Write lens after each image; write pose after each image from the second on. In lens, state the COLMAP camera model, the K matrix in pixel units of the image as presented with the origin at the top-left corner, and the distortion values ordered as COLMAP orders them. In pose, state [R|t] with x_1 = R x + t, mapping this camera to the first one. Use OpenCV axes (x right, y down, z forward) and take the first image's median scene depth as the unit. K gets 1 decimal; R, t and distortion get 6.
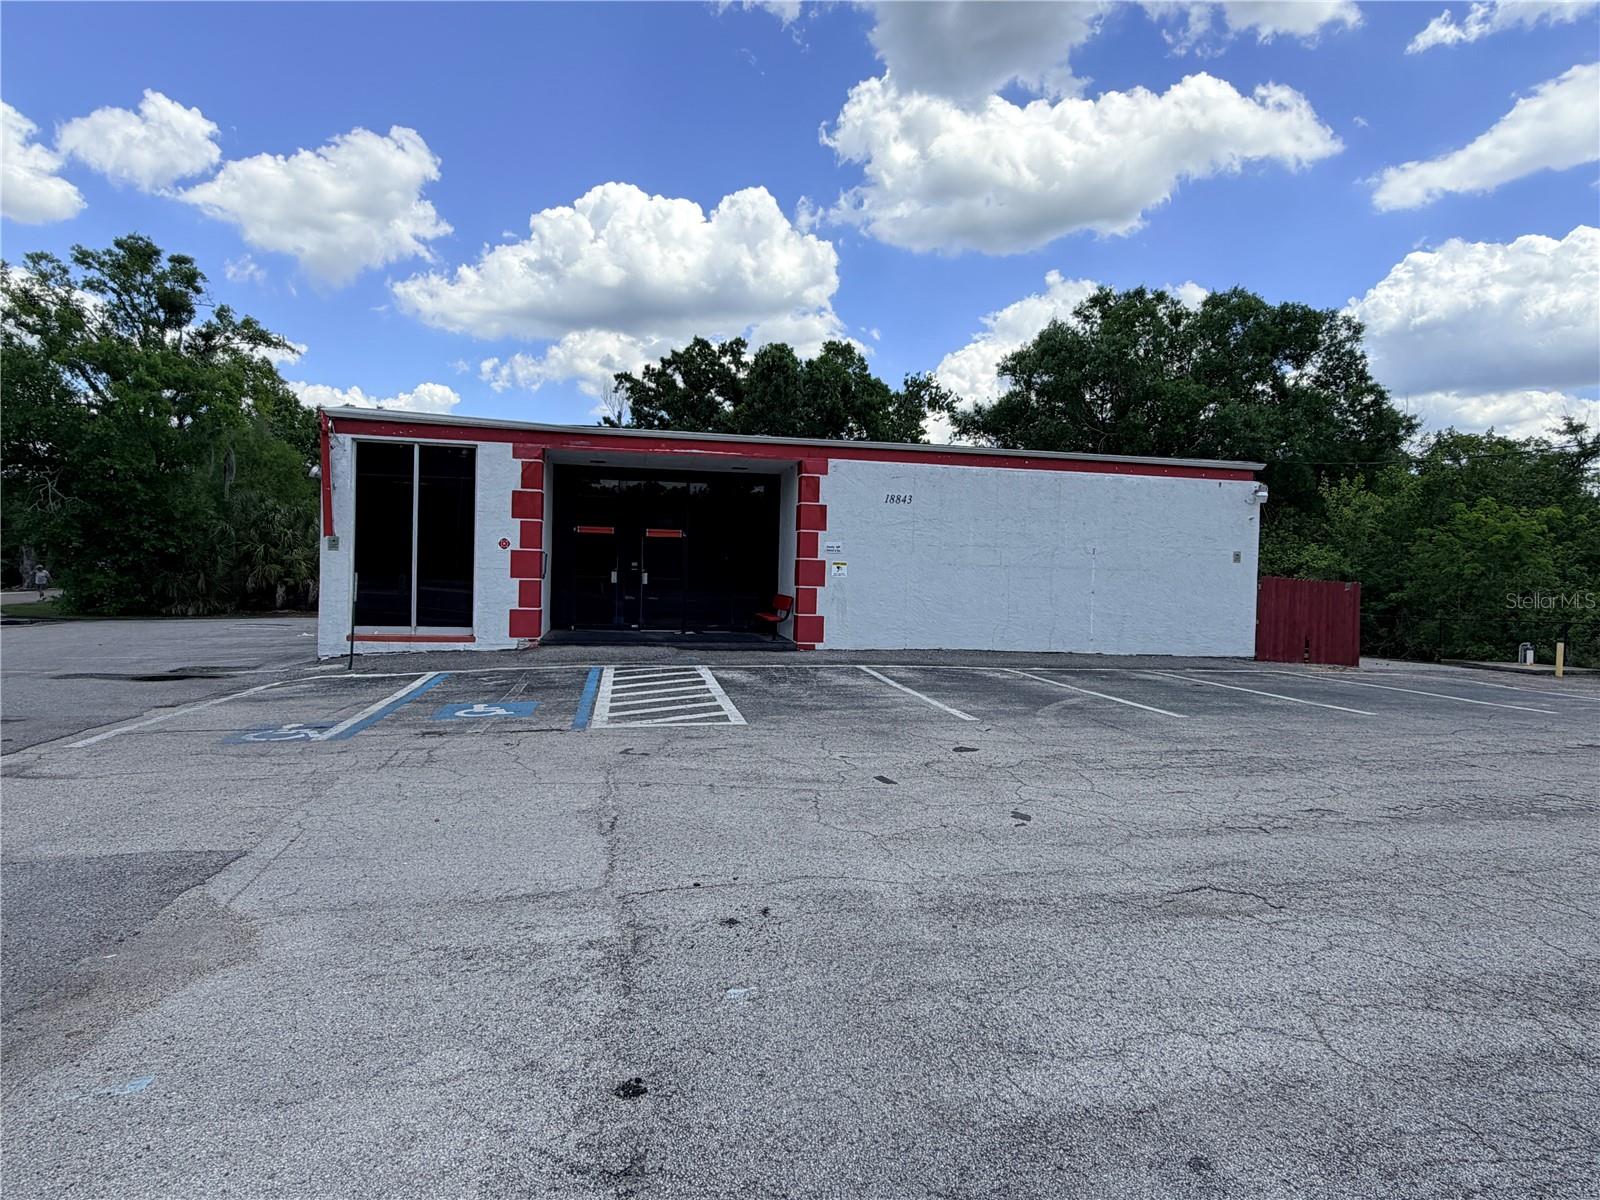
lens RADIAL K [[907.4, 0, 800.0], [0, 907.4, 600.0], [0, 0, 1]] dist [0.002309, -0.000739]
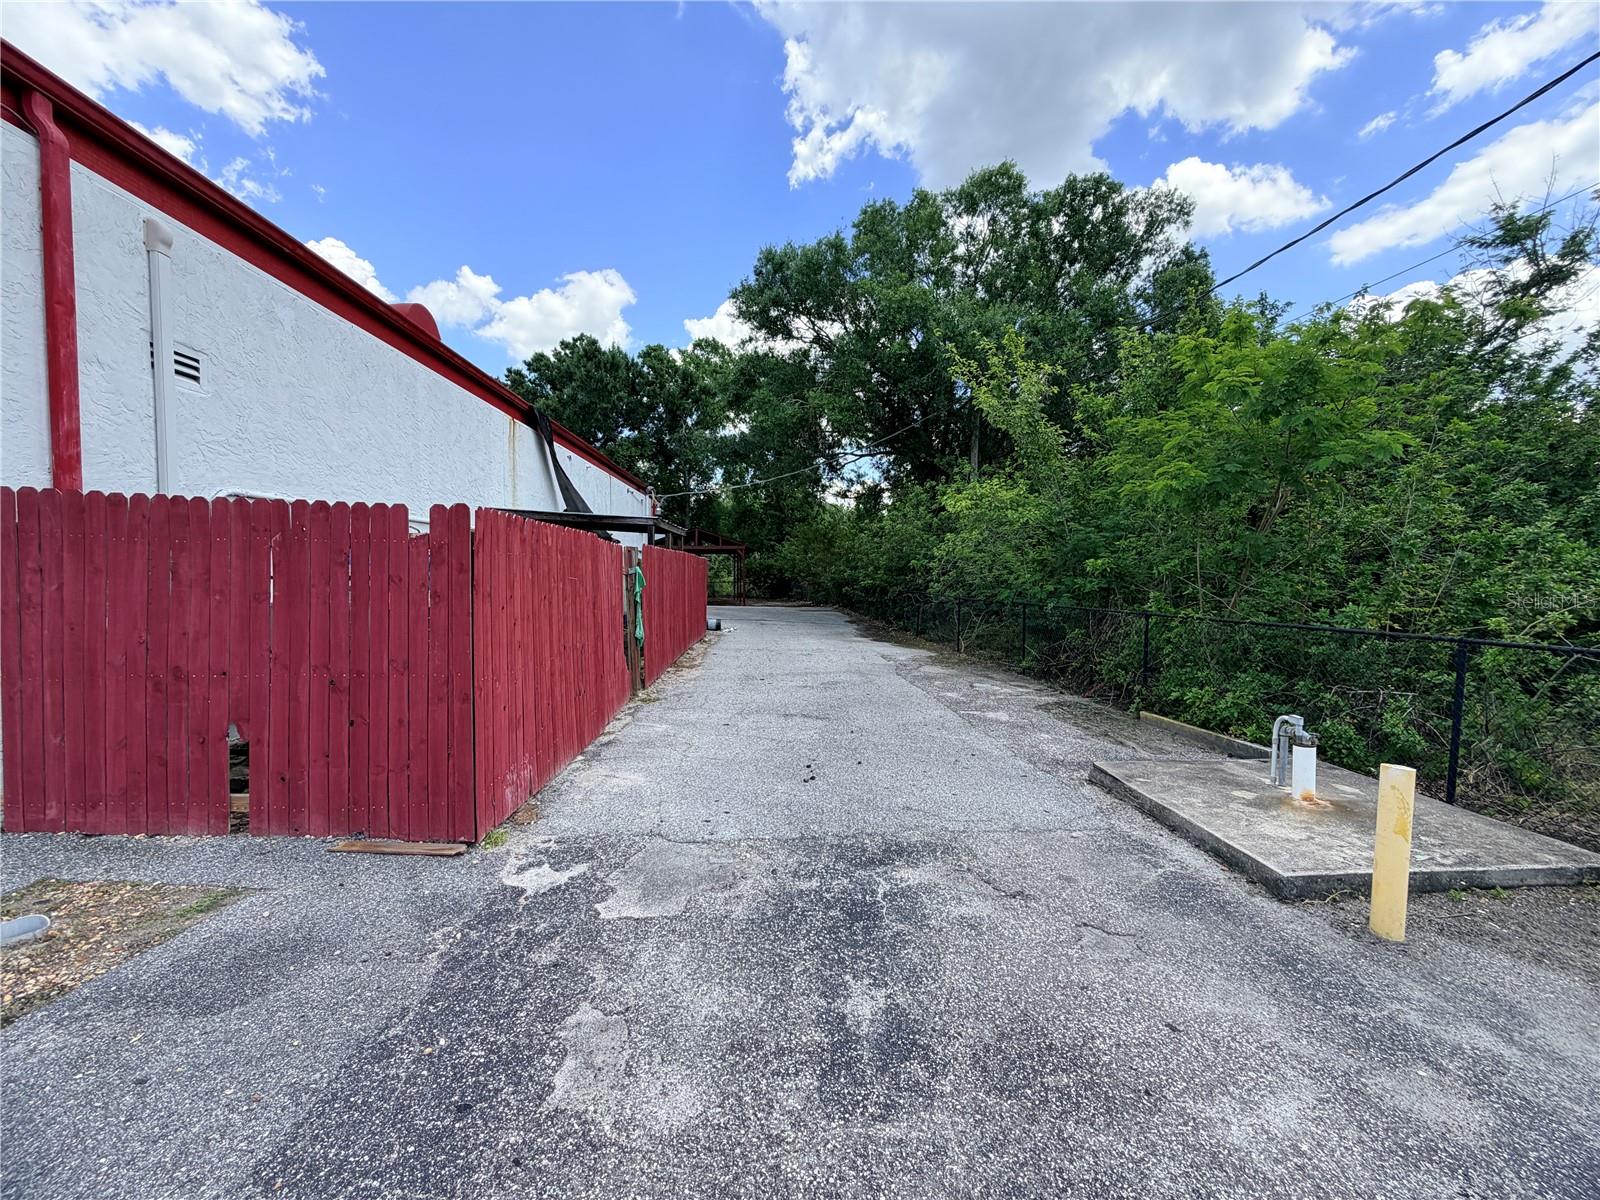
lens RADIAL K [[634.5, 0, 794.1], [0, 634.5, 601.0], [0, 0, 1]] dist [-0.001534, -0.000138]
pose [[0.987785, -0.019434, -0.154609, 0.773141], [0.023439, 0.999434, 0.024123, 0.005334], [0.154053, -0.027452, 0.987681, 0.894923]]
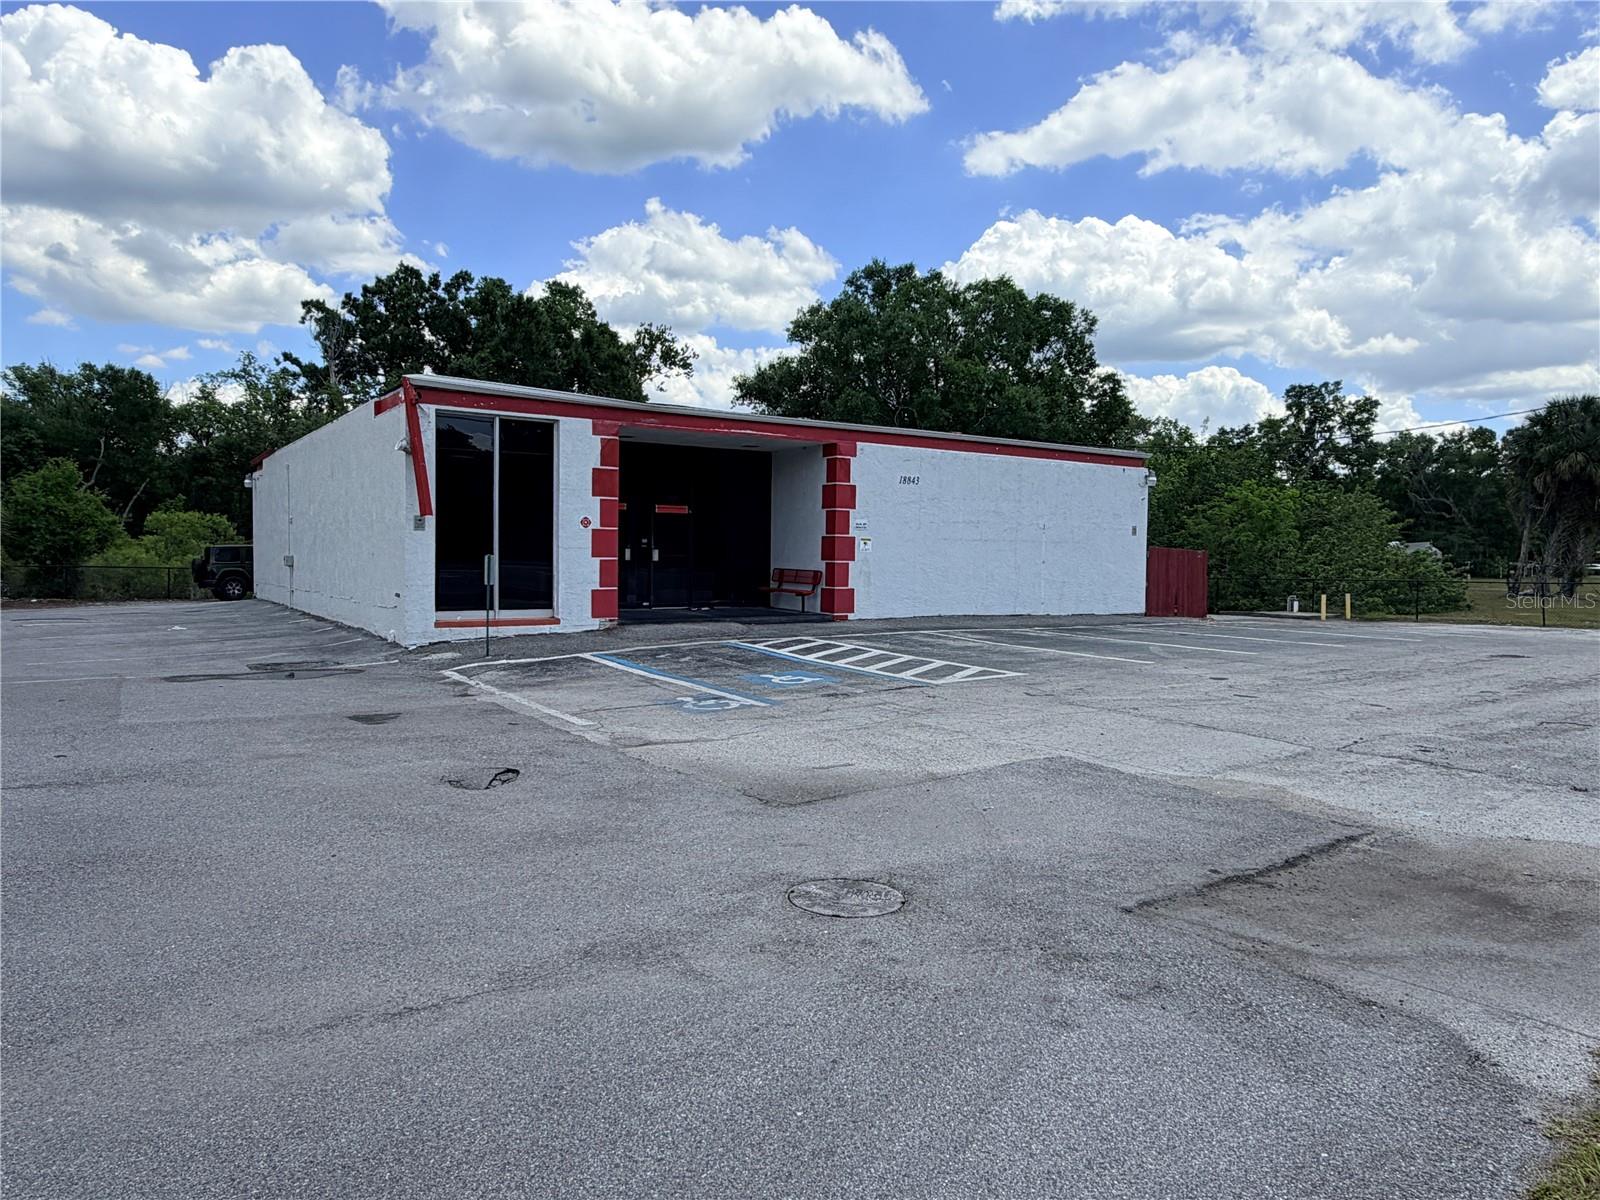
lens RADIAL K [[1049.7, 0, 788.9], [0, 1049.7, 599.6], [0, 0, 1]] dist [-0.004803, 0.003211]
pose [[0.922898, -0.030157, 0.383862, -0.492100], [0.019845, 0.999329, 0.030798, -0.008323], [-0.384533, -0.020806, 0.922877, -0.112807]]
